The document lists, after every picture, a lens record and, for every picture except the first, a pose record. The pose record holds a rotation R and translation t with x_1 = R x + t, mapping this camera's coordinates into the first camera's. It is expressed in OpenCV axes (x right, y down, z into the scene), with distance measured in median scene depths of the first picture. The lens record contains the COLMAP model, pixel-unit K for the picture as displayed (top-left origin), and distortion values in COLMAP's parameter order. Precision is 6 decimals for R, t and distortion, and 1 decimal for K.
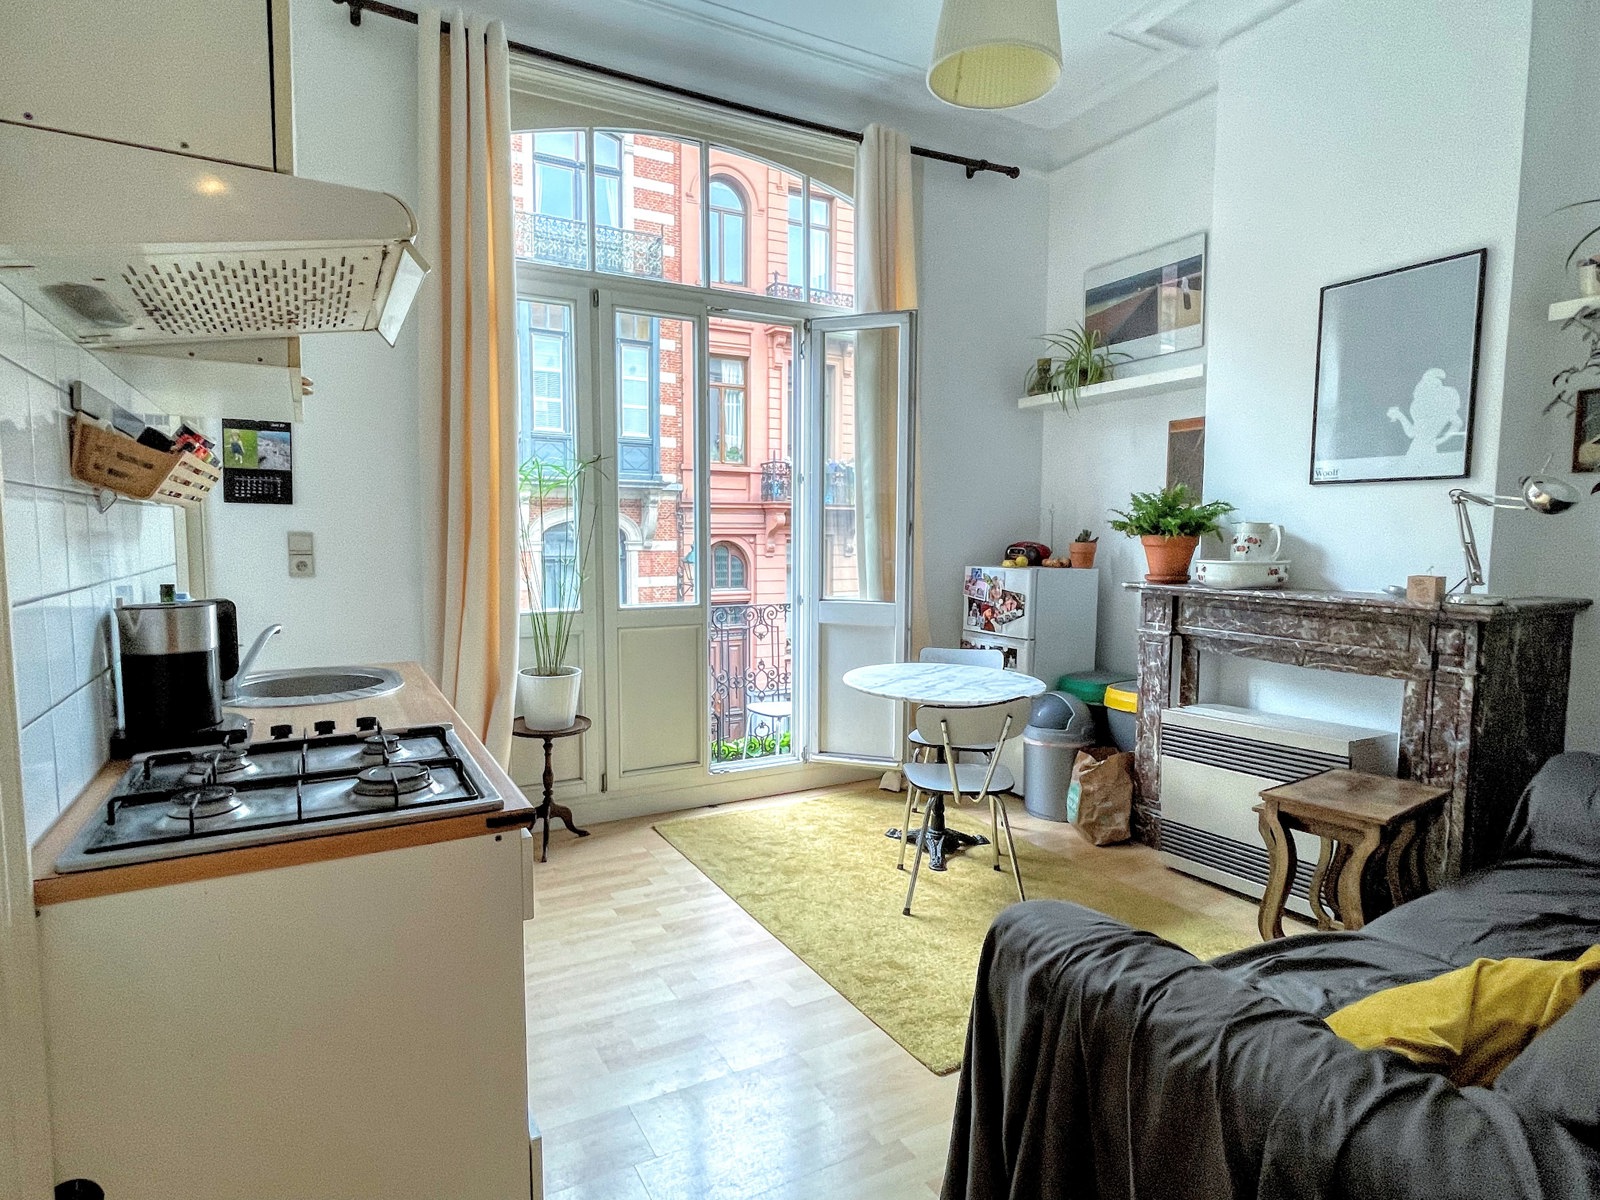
lens RADIAL K [[863.5, 0, 788.8], [0, 863.5, 598.1], [0, 0, 1]] dist [-0.010017, 0.003706]
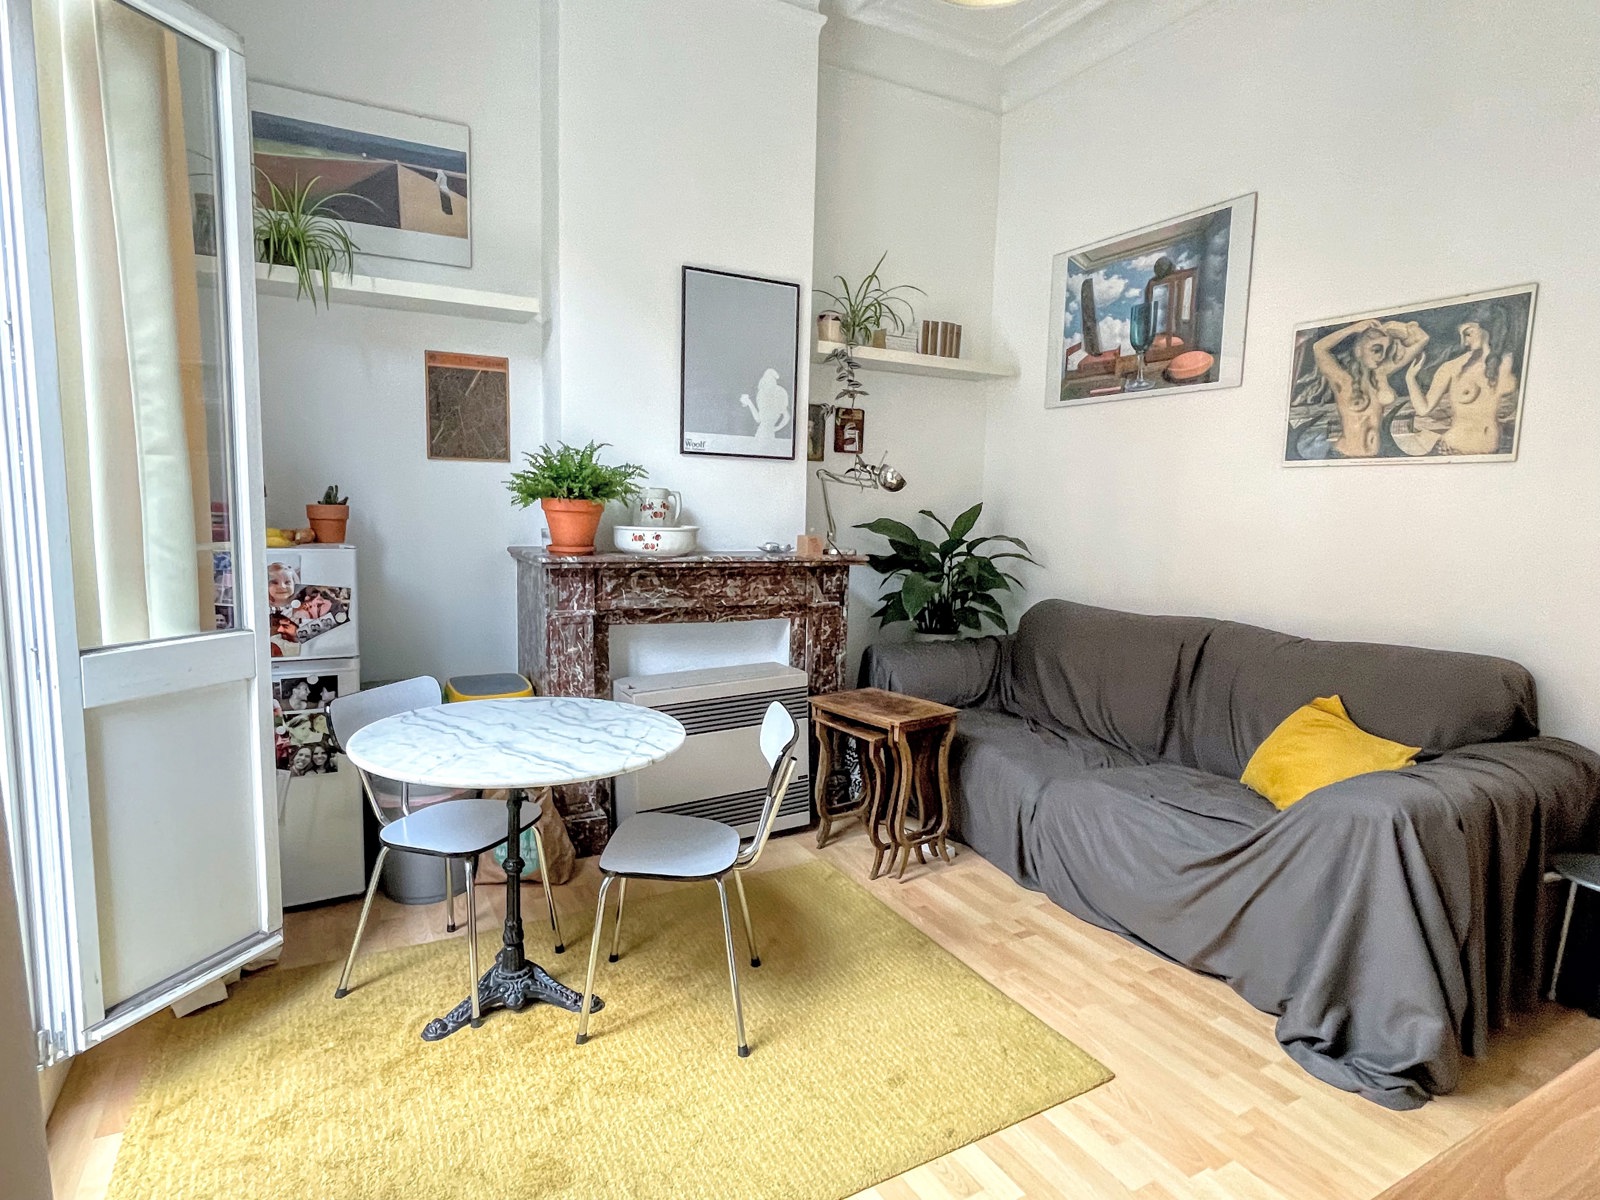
lens RADIAL K [[863.5, 0, 788.2], [0, 863.5, 605.0], [0, 0, 1]] dist [-0.010017, 0.003706]
pose [[-0.011793, -0.120422, 0.992653, -0.440843], [0.050979, 0.991358, 0.120871, -0.062859], [-0.998630, 0.052030, -0.005552, 0.813652]]
